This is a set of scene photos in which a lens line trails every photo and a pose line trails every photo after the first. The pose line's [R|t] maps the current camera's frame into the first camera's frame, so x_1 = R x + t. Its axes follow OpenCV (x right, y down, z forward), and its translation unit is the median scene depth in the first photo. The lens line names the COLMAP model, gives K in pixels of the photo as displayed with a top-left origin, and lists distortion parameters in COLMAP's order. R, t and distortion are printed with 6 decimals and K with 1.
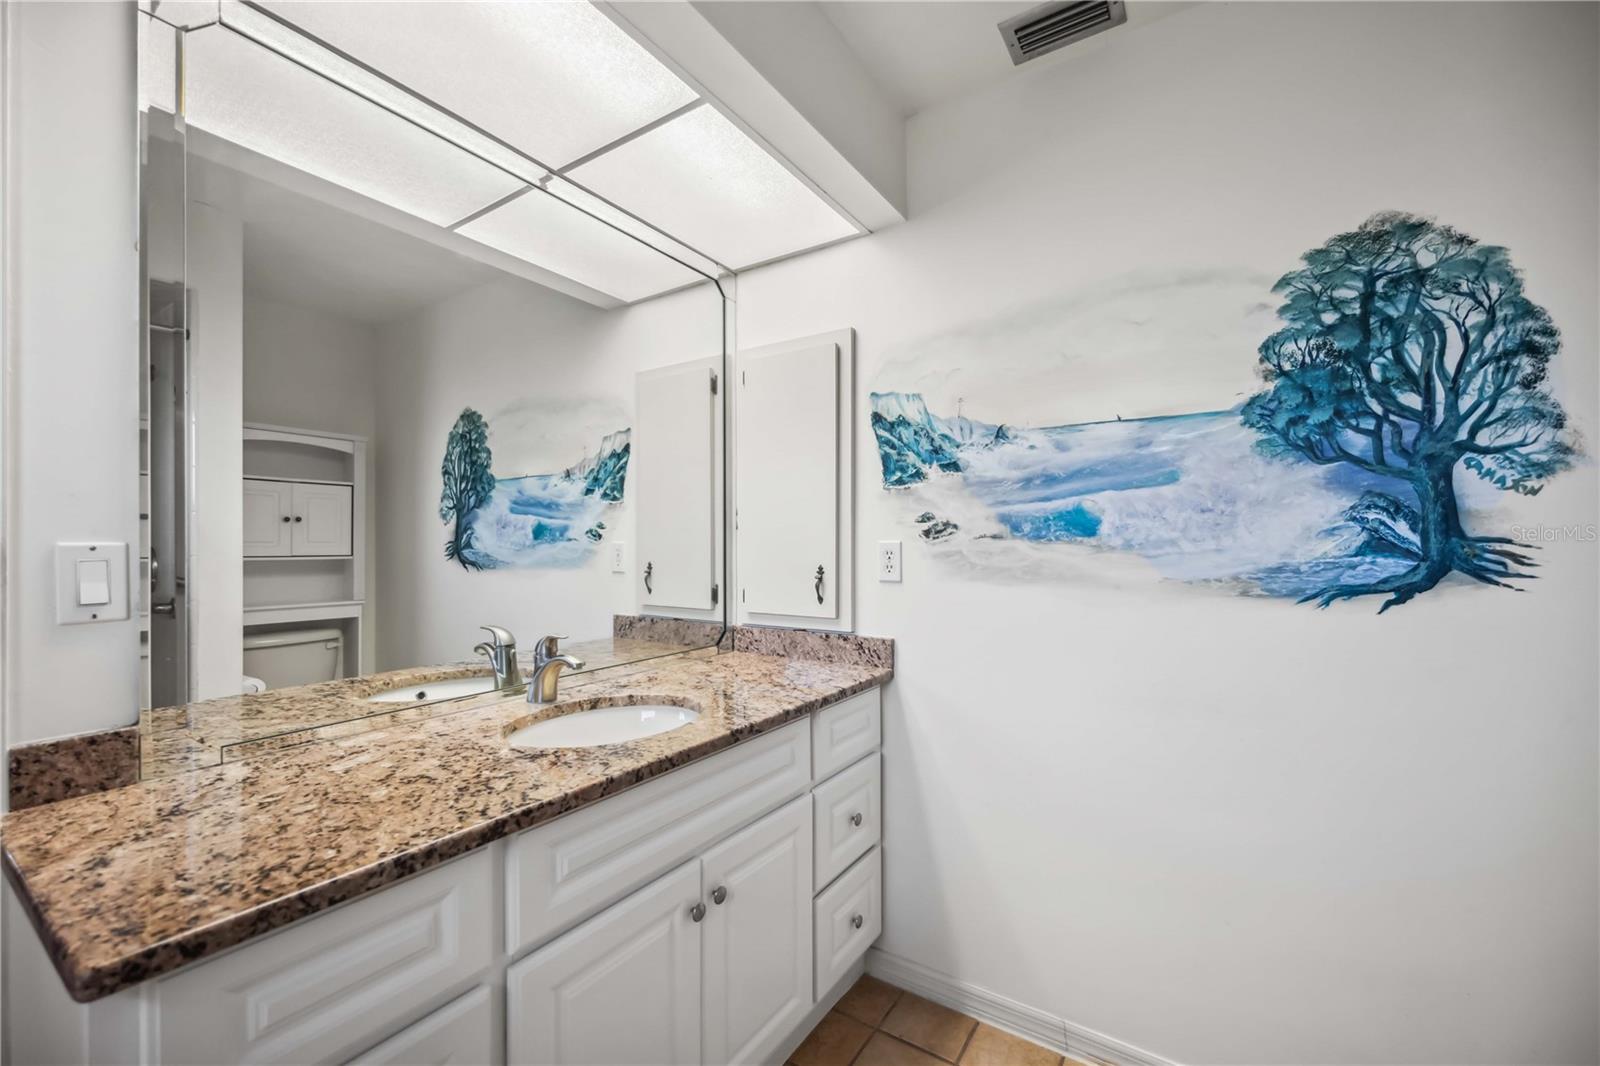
lens RADIAL K [[645.9, 0, 807.5], [0, 645.9, 542.2], [0, 0, 1]] dist [-0.001816, -0.000509]
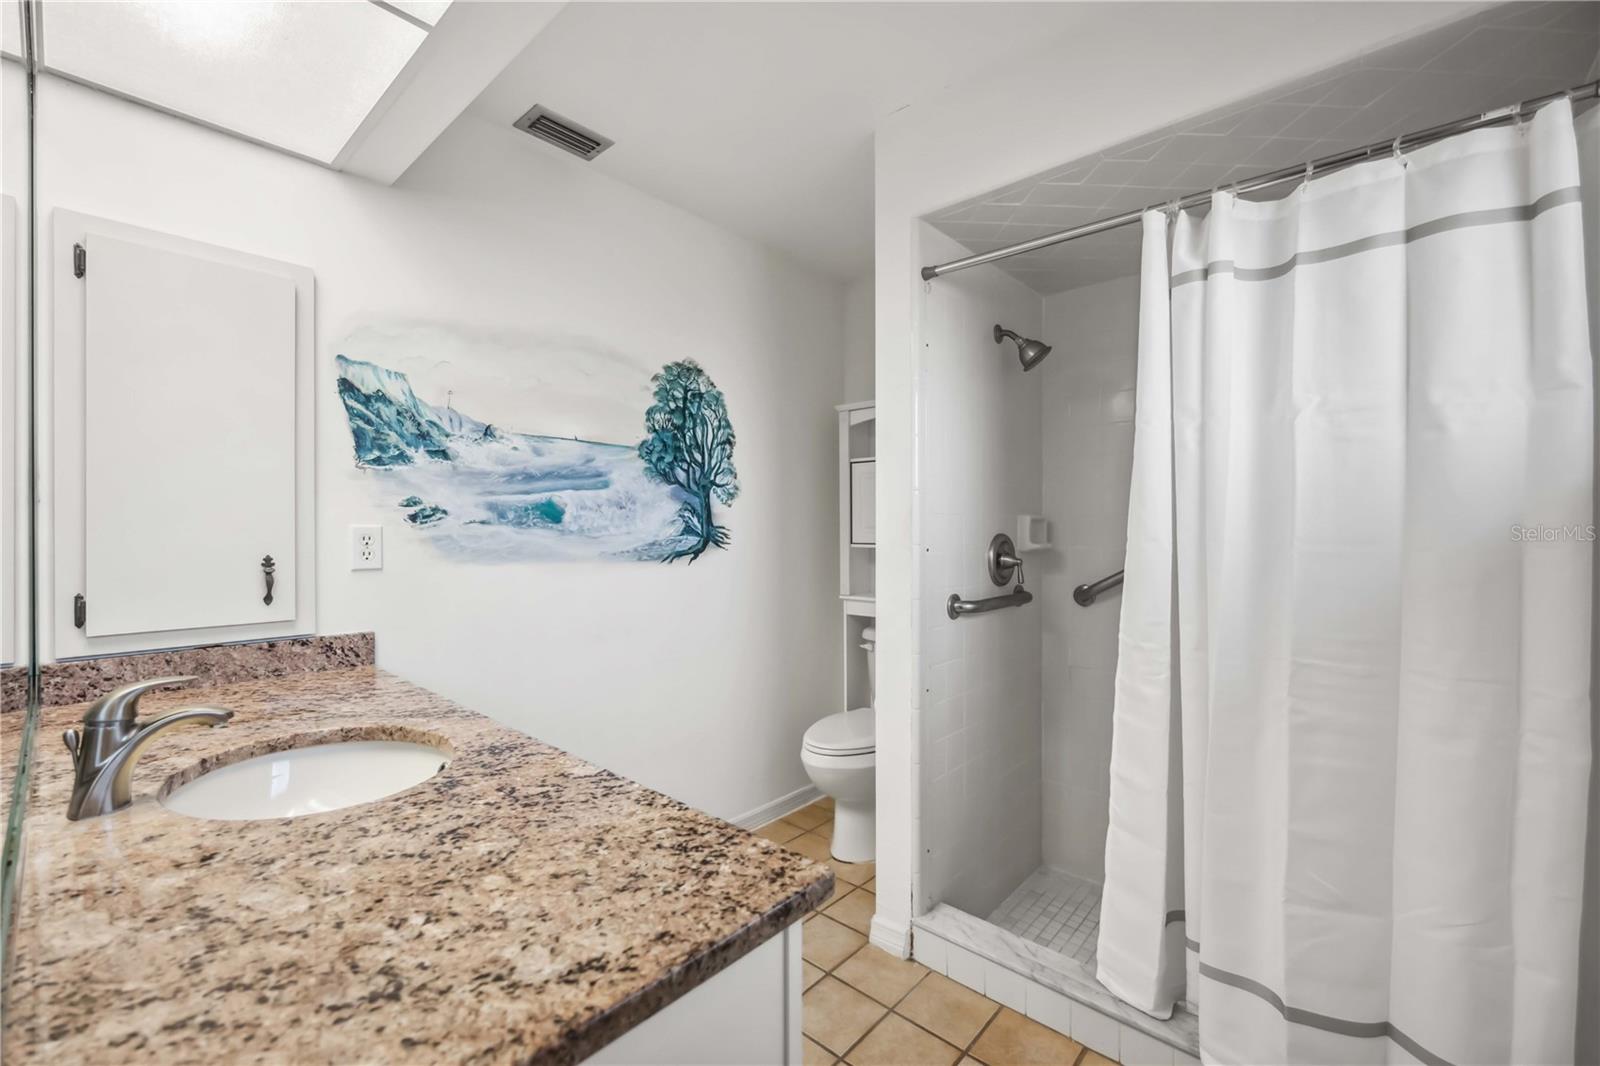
lens RADIAL K [[645.9, 0, 809.3], [0, 645.9, 531.3], [0, 0, 1]] dist [-0.001816, -0.000509]
pose [[0.151010, -0.002195, 0.988530, -0.936852], [-0.003806, 0.999989, 0.002802, 0.002237], [-0.988525, -0.004185, 0.151000, 0.338243]]
